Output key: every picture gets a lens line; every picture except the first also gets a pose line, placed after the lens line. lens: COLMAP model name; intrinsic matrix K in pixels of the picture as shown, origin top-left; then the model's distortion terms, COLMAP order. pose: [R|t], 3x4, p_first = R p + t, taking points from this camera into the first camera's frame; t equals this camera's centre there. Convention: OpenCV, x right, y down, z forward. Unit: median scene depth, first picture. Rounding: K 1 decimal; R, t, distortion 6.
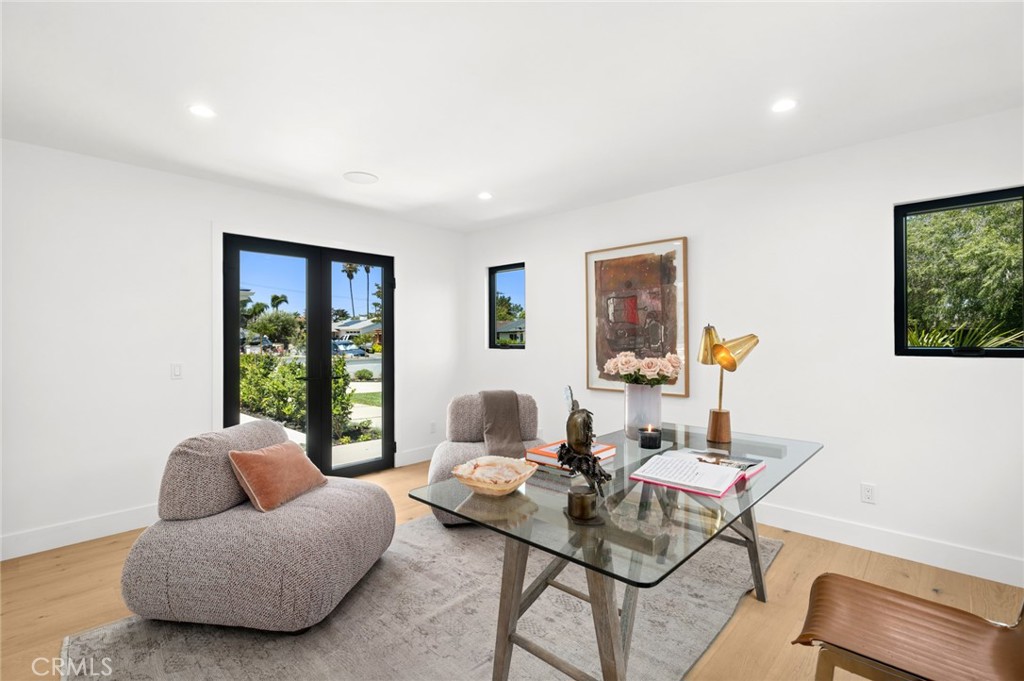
lens RADIAL K [[471.5, 0, 507.4], [0, 471.5, 336.7], [0, 0, 1]] dist [-0.000744, -0.000306]
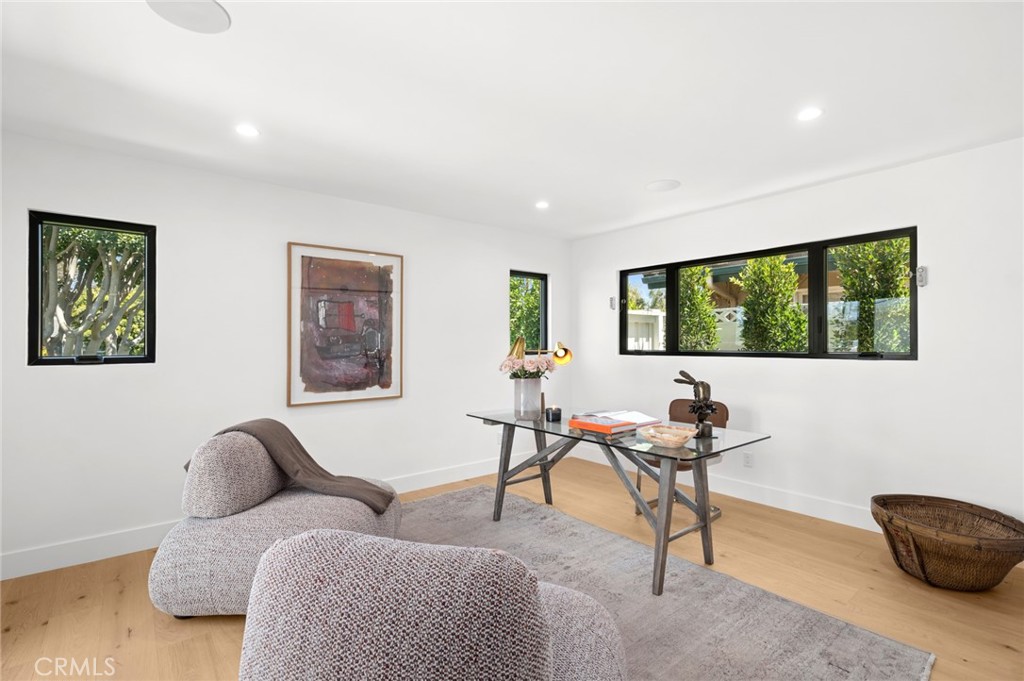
lens RADIAL K [[471.5, 0, 507.4], [0, 471.5, 343.5], [0, 0, 1]] dist [-0.000744, -0.000306]
pose [[0.130772, 0.012417, 0.991335, -0.659545], [0.006488, 0.999889, -0.013380, 0.014578], [-0.991391, 0.008182, 0.130677, 0.558885]]
